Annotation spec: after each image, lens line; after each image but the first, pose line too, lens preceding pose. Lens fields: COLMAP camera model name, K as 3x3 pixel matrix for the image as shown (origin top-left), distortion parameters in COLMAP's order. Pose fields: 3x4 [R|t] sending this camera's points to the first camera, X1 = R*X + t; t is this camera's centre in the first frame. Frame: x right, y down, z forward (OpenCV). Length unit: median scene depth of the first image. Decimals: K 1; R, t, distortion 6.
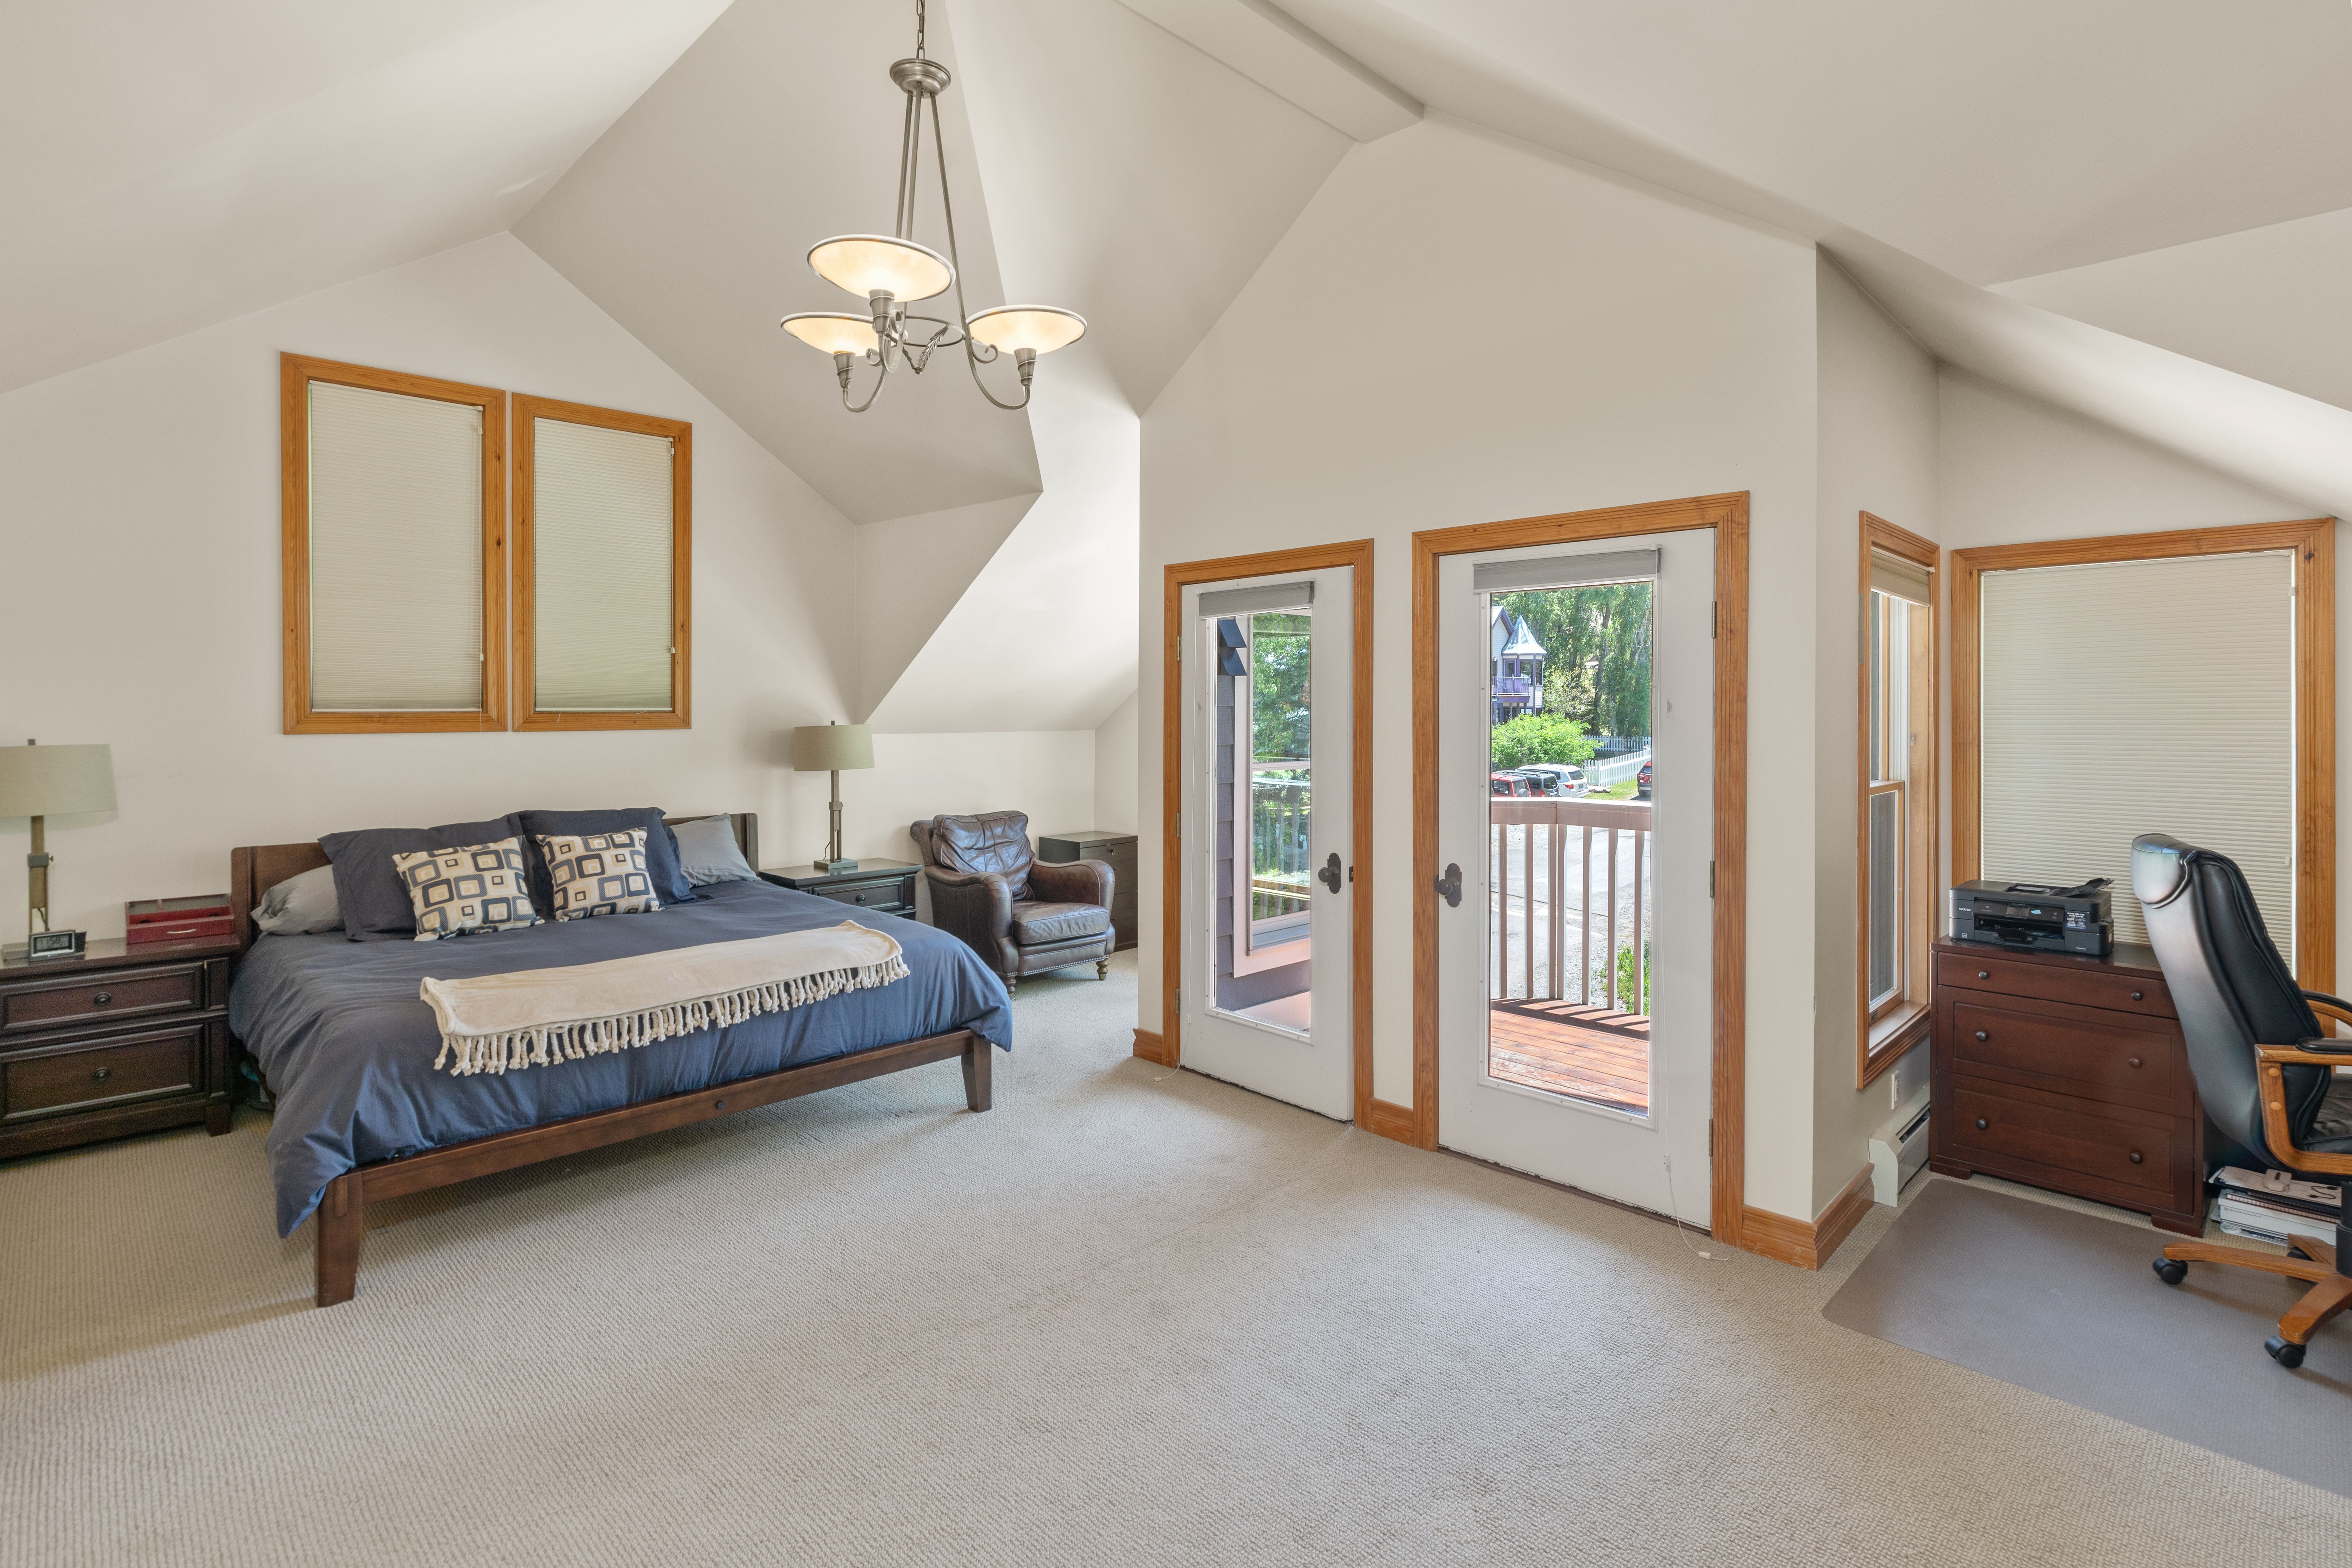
lens RADIAL K [[1126.8, 0, 1194.0], [0, 1126.8, 738.3], [0, 0, 1]] dist [-0.002229, -0.000033]
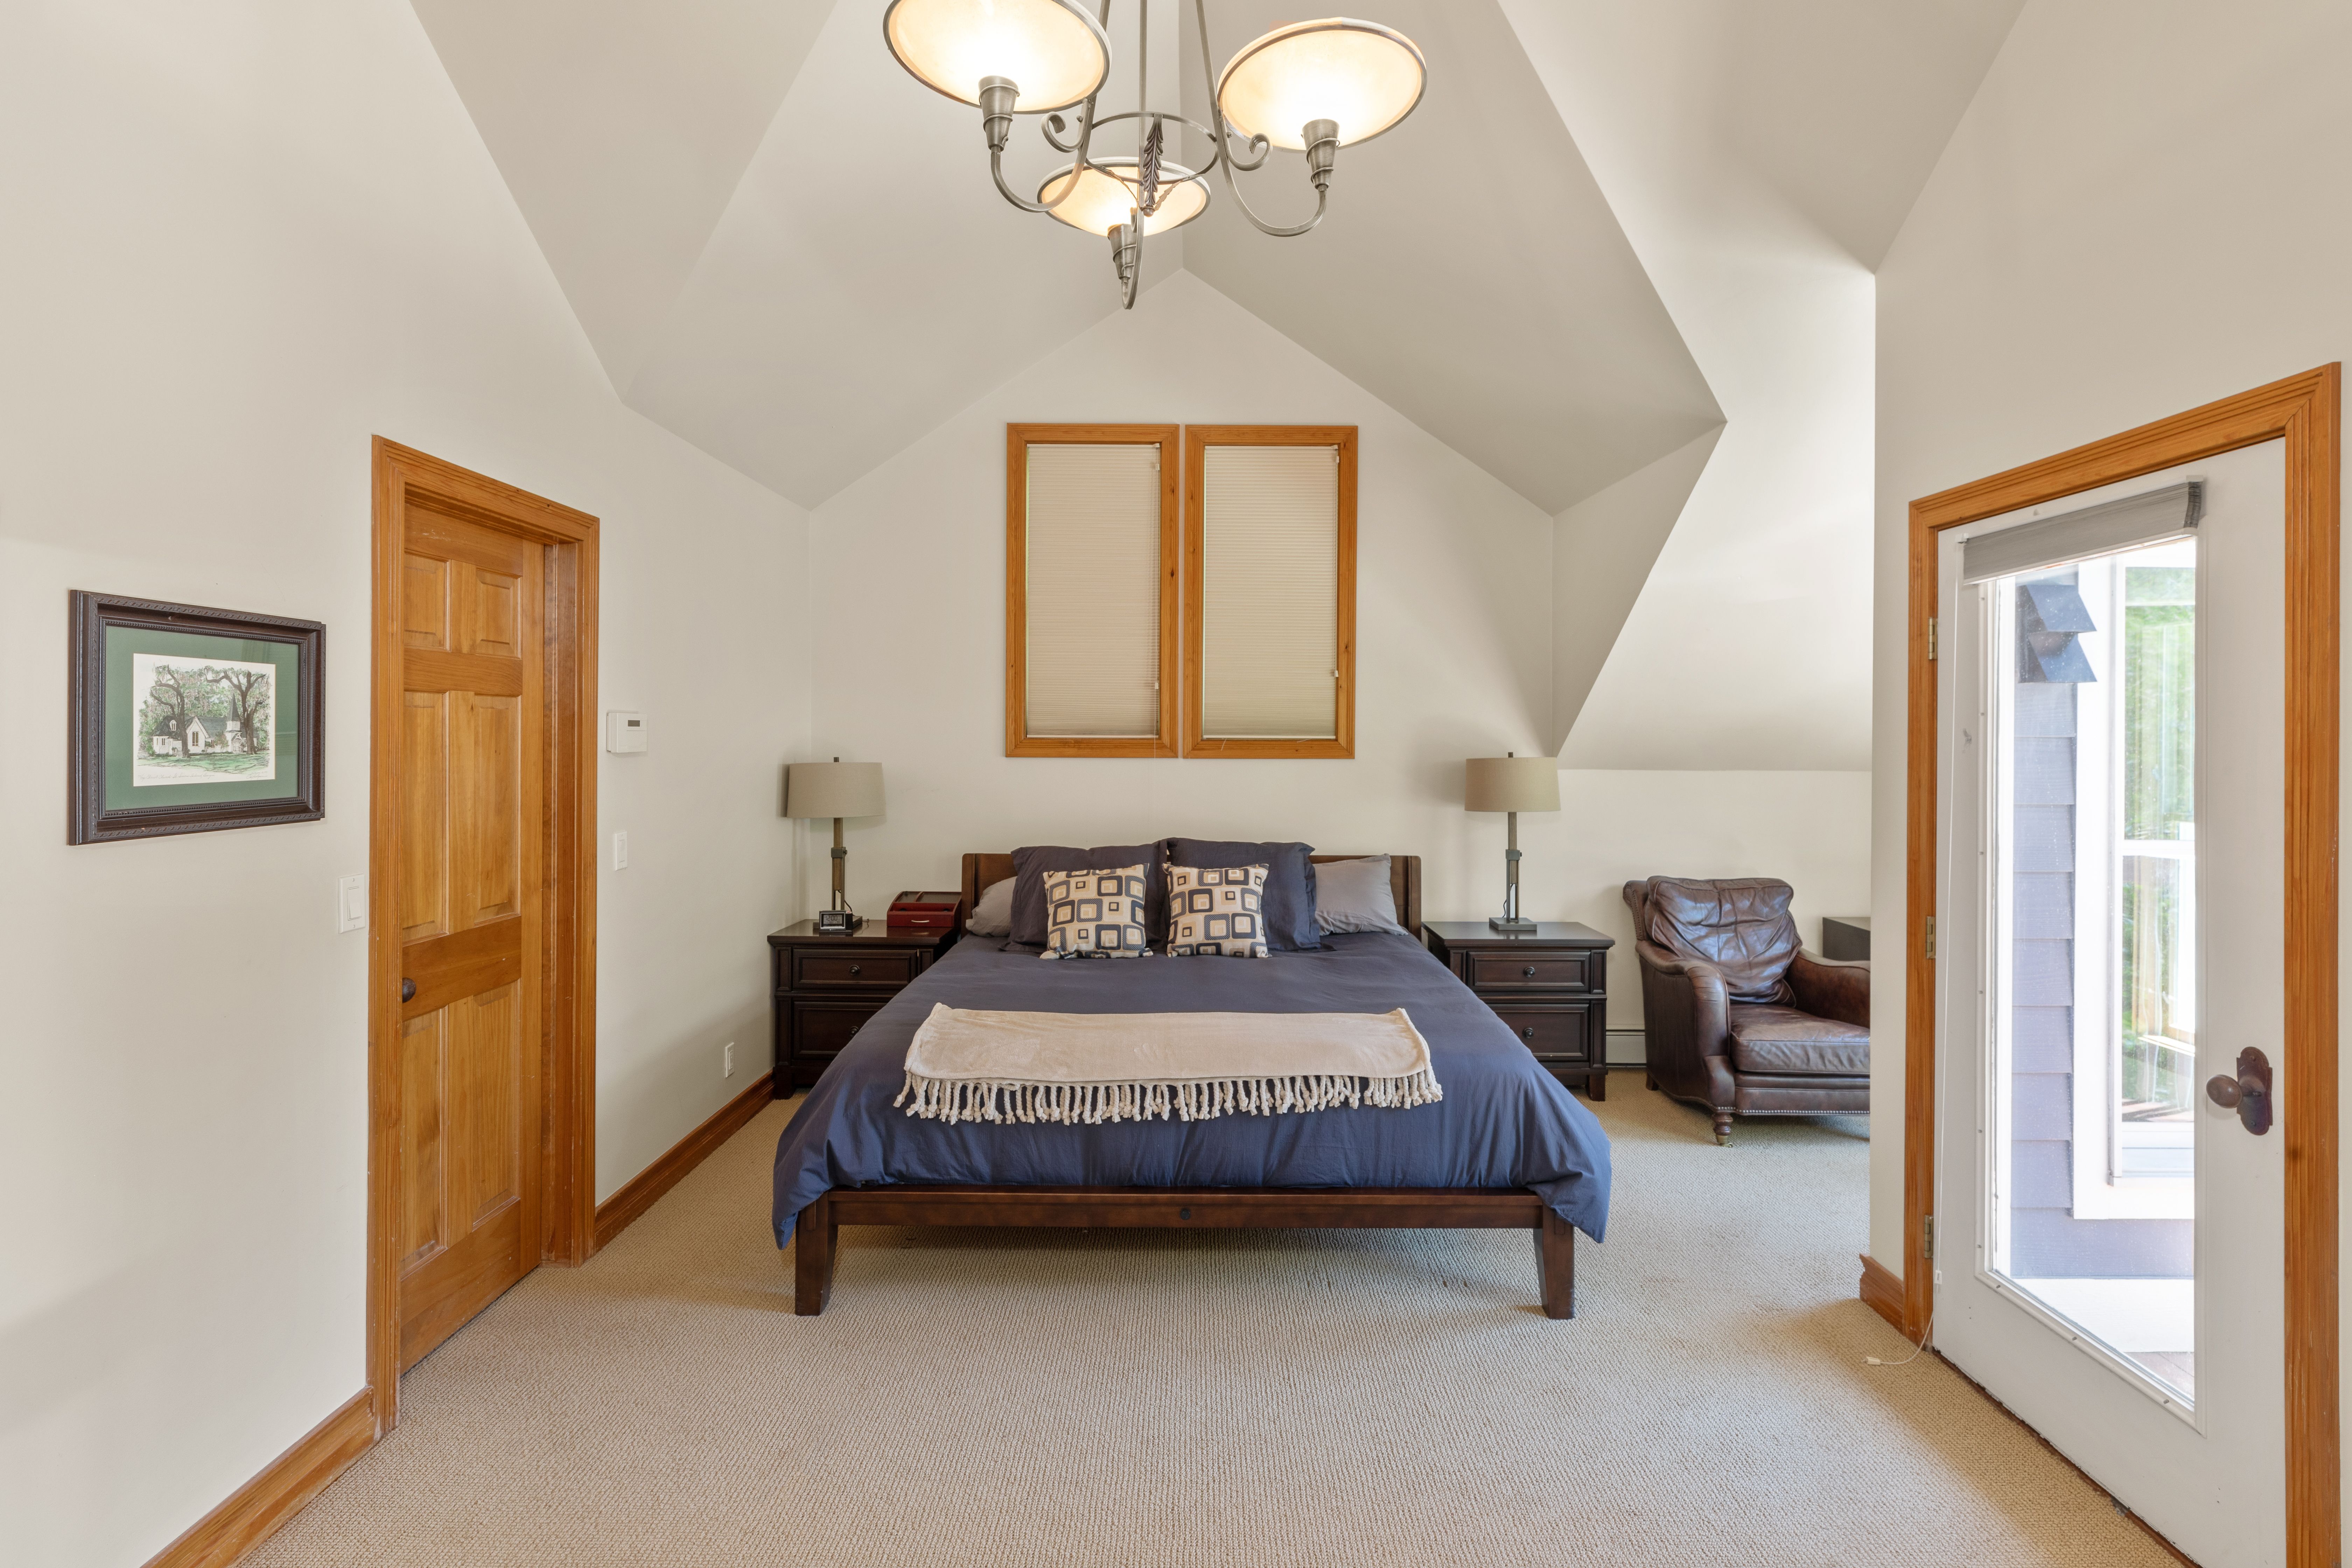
lens RADIAL K [[1126.8, 0, 1194.0], [0, 1126.8, 738.3], [0, 0, 1]] dist [-0.002229, -0.000033]
pose [[0.713924, 0.005755, -0.700199, 0.130245], [-0.024973, 0.999539, -0.017247, -0.007761], [0.699778, 0.029799, 0.713739, 0.324989]]
